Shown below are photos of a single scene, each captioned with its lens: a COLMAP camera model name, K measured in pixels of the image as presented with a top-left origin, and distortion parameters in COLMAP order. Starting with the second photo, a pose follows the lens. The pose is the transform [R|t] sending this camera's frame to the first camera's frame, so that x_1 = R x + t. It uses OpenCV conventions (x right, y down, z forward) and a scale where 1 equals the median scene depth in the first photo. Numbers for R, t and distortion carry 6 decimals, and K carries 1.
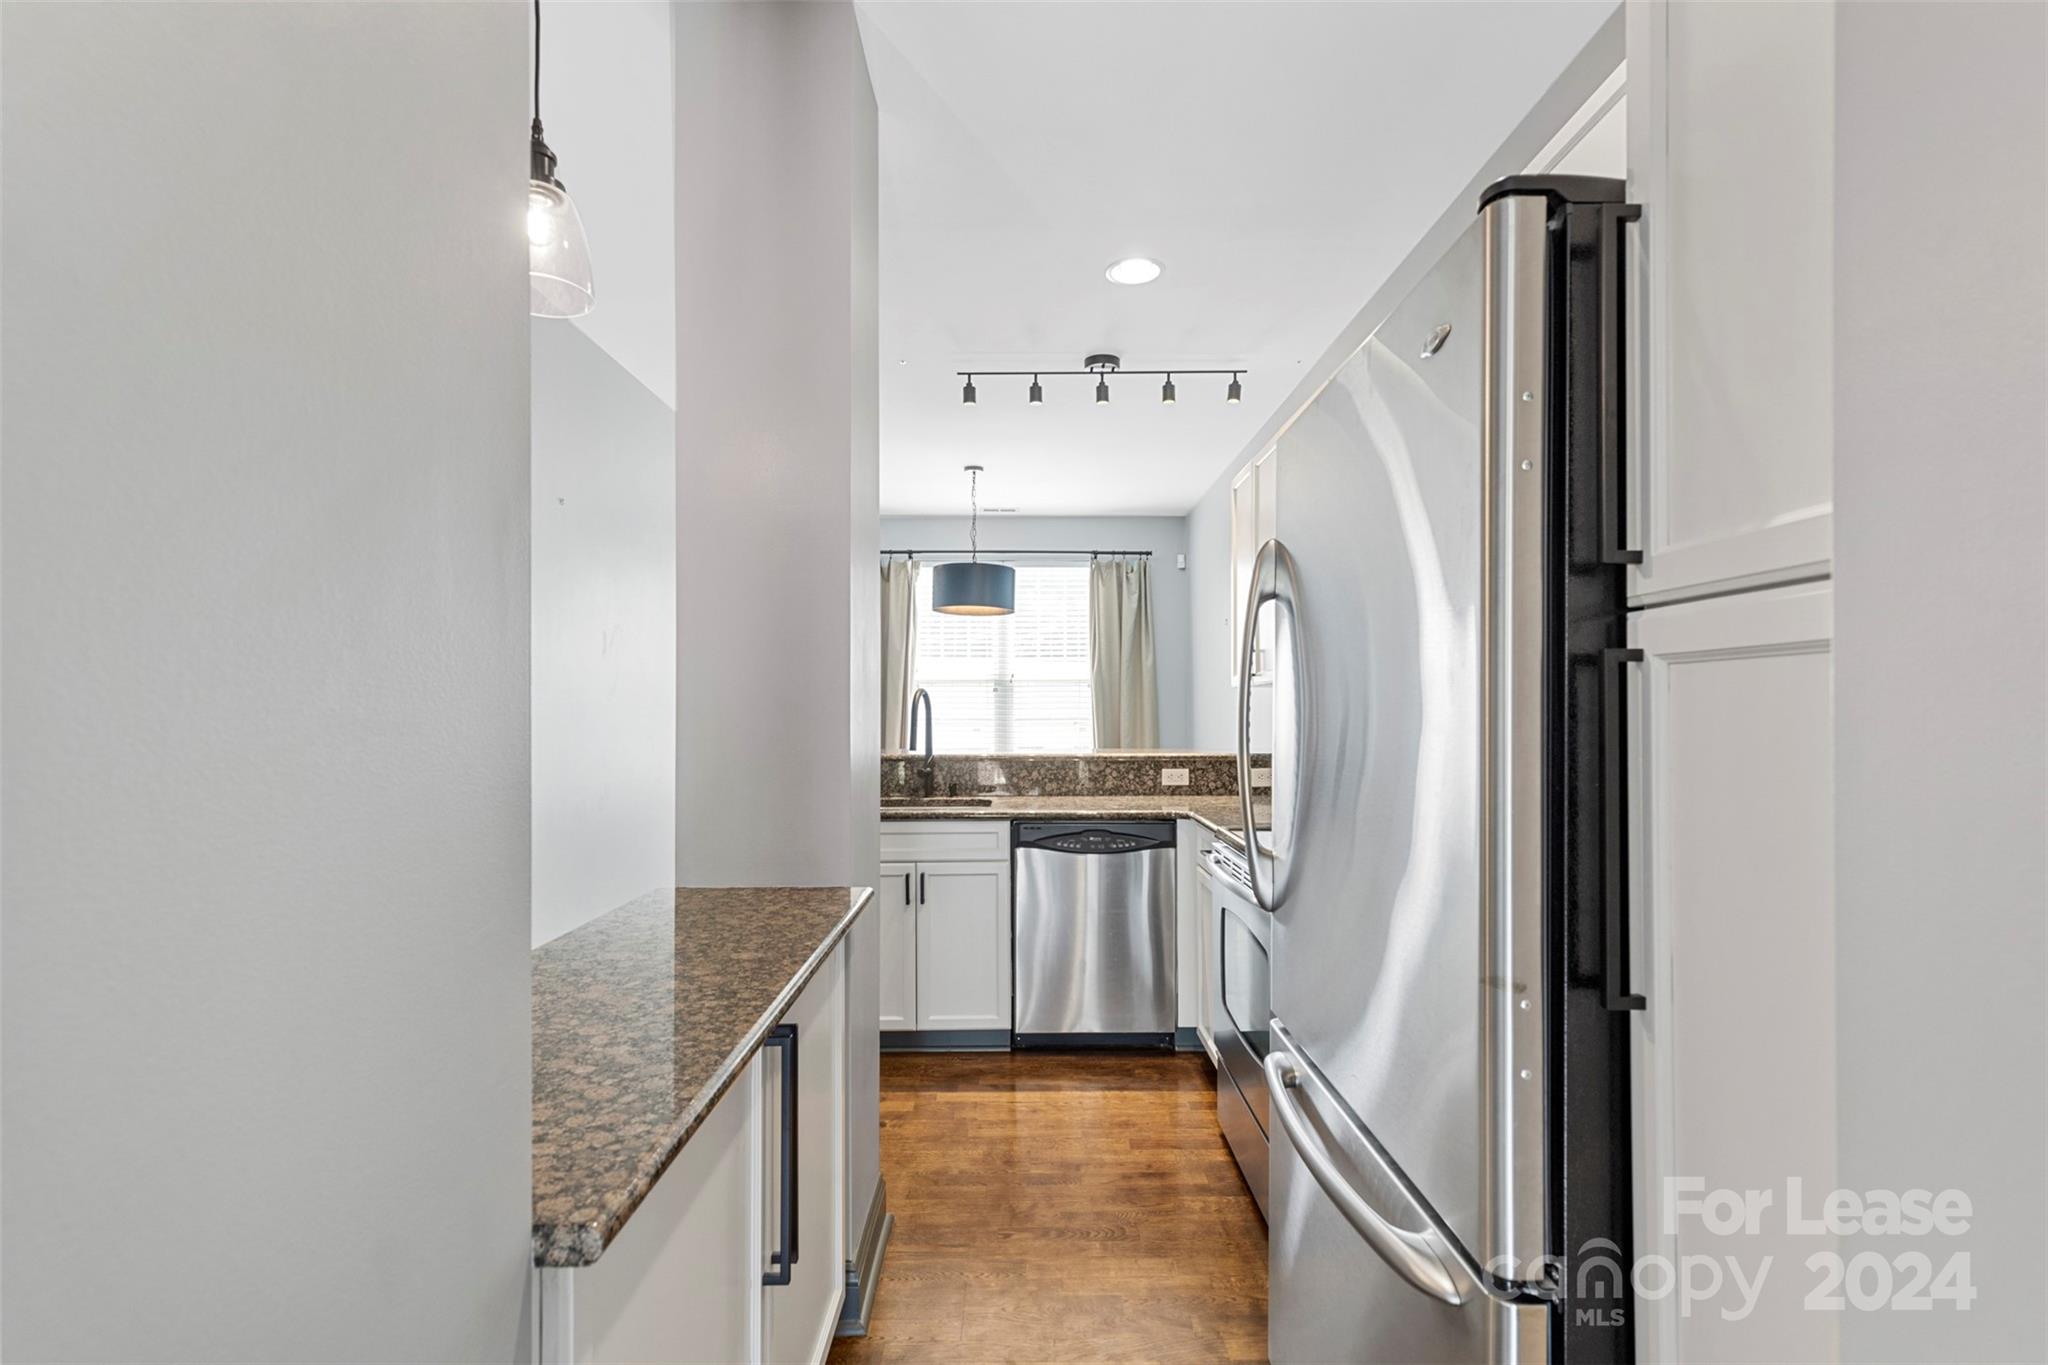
lens RADIAL K [[940.8, 0, 1018.3], [0, 940.8, 692.6], [0, 0, 1]] dist [0.003359, 0.001147]
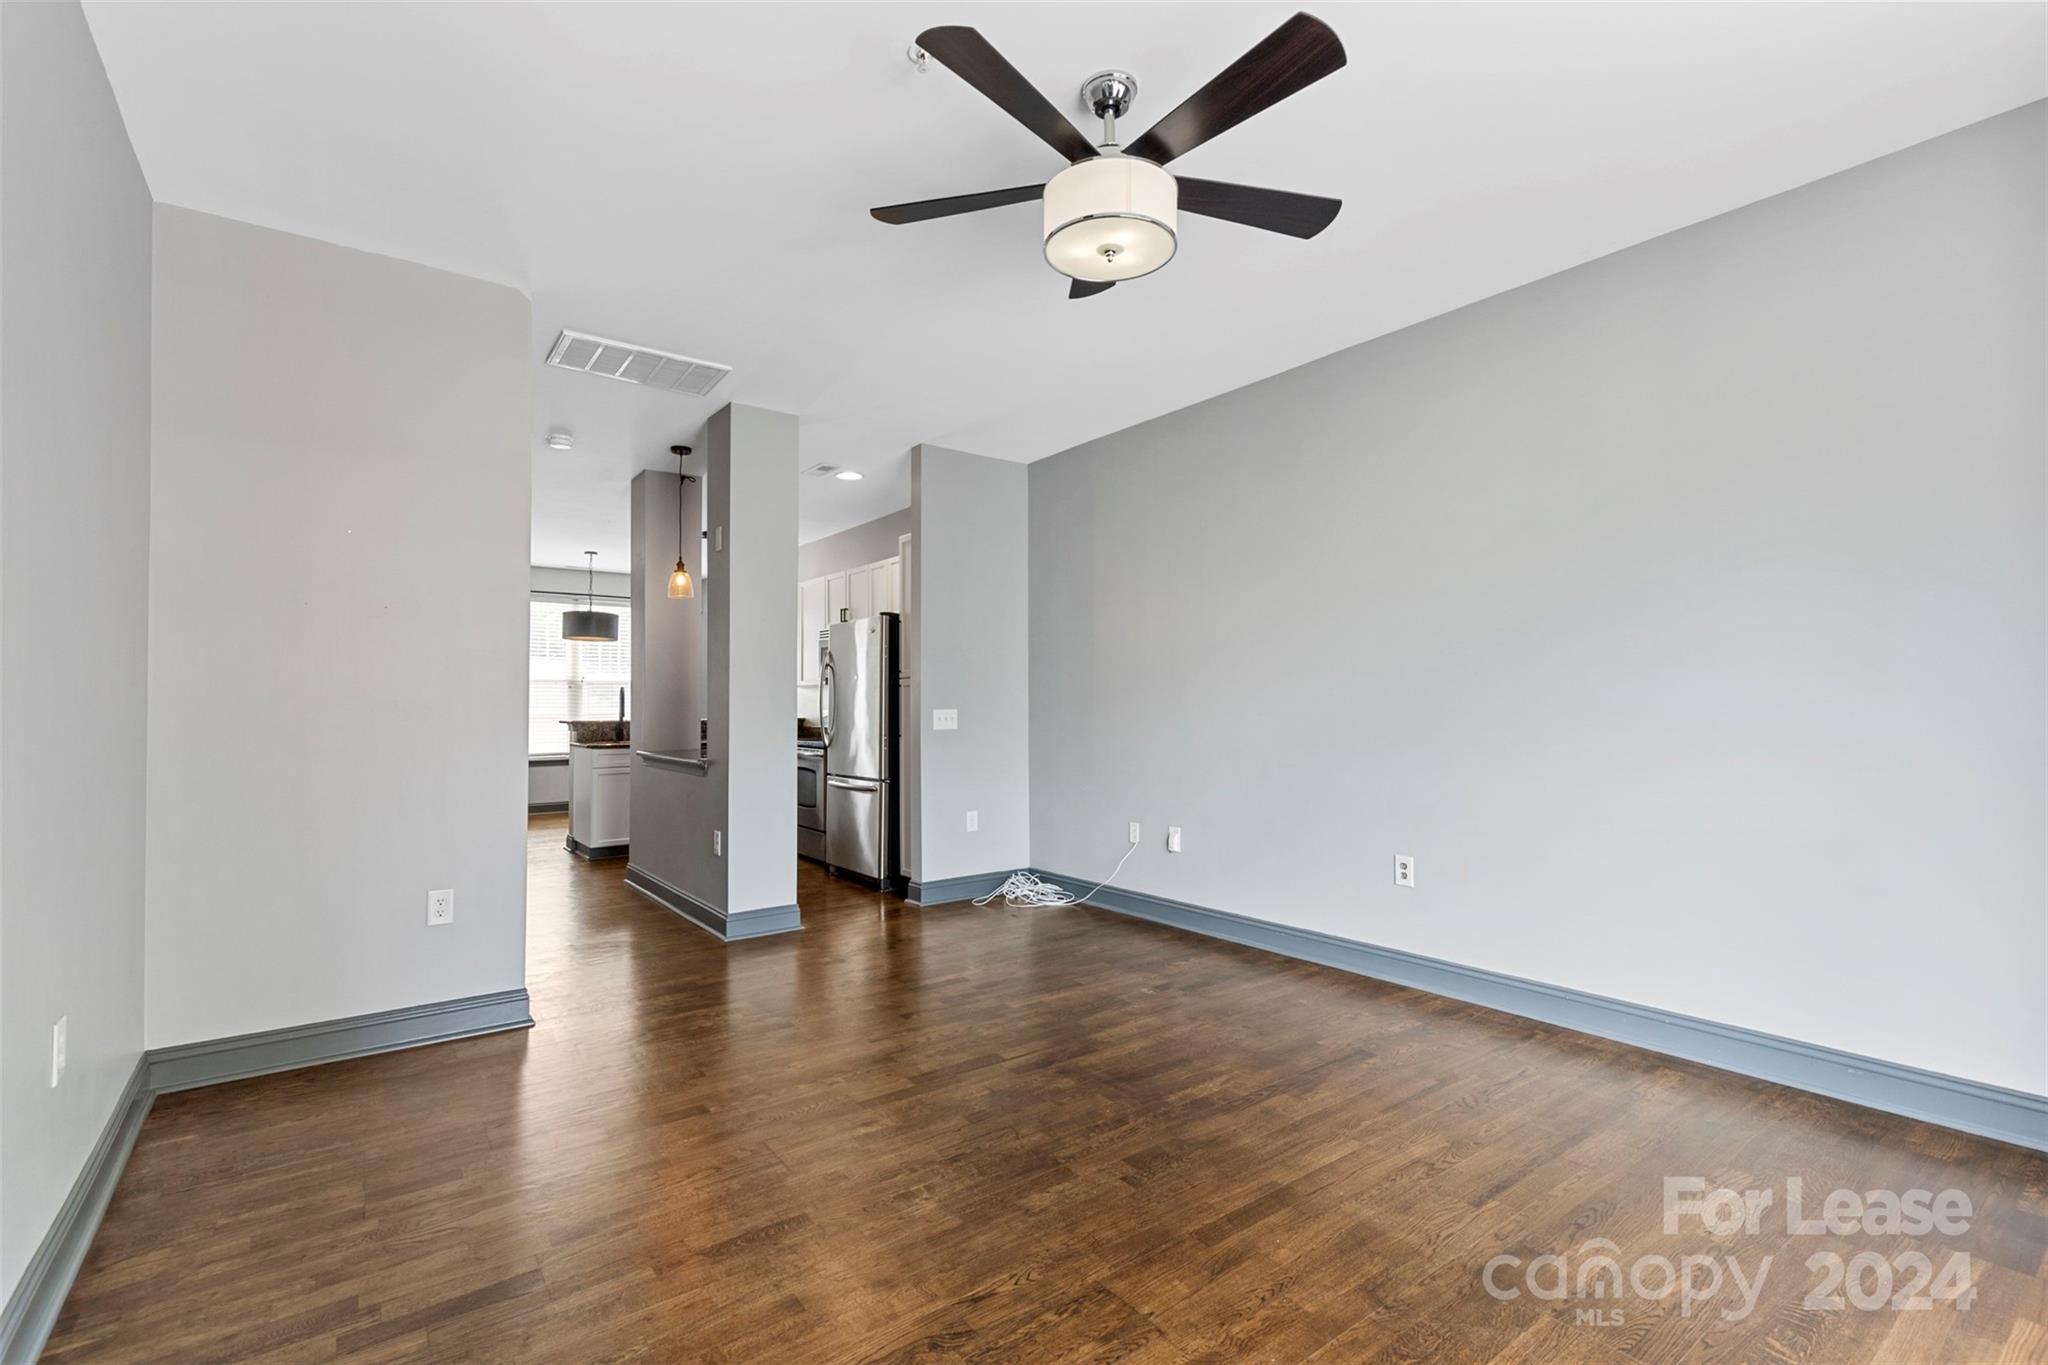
lens RADIAL K [[940.8, 0, 1026.1], [0, 940.8, 686.8], [0, 0, 1]] dist [0.003359, 0.001147]
pose [[0.805046, 0.001481, 0.593211, -0.418076], [-0.001493, 0.999999, -0.000471, -0.004507], [-0.593211, -0.000506, 0.805047, -0.792628]]
